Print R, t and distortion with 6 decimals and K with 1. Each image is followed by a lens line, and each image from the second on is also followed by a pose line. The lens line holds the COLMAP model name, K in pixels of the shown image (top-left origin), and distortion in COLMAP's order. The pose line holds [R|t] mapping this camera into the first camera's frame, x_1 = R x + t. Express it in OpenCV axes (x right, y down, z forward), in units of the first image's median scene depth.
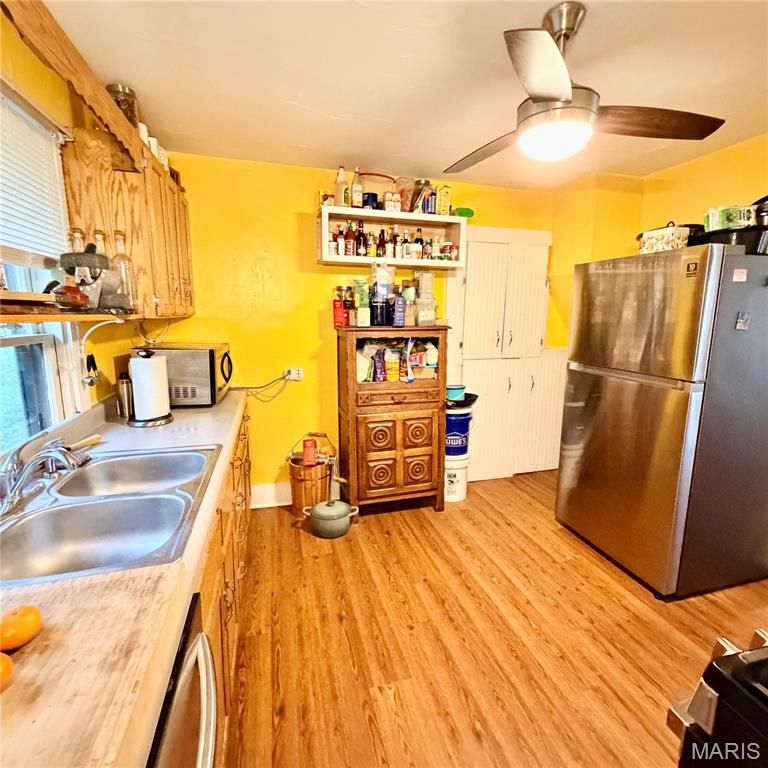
lens RADIAL K [[404.3, 0, 386.7], [0, 404.3, 382.9], [0, 0, 1]] dist [-0.002509, -0.000199]
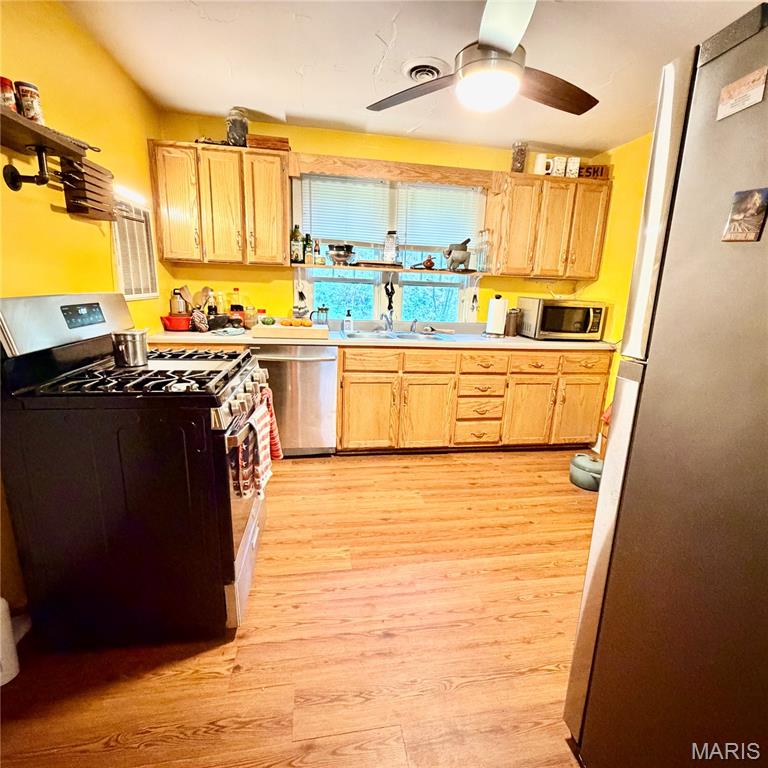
lens RADIAL K [[404.3, 0, 386.7], [0, 404.3, 382.9], [0, 0, 1]] dist [-0.002509, -0.000199]
pose [[-0.105429, 0.213628, -0.971209, 1.271622], [-0.197701, 0.952654, 0.231008, -0.028067], [0.974576, 0.216364, -0.058203, 0.732504]]
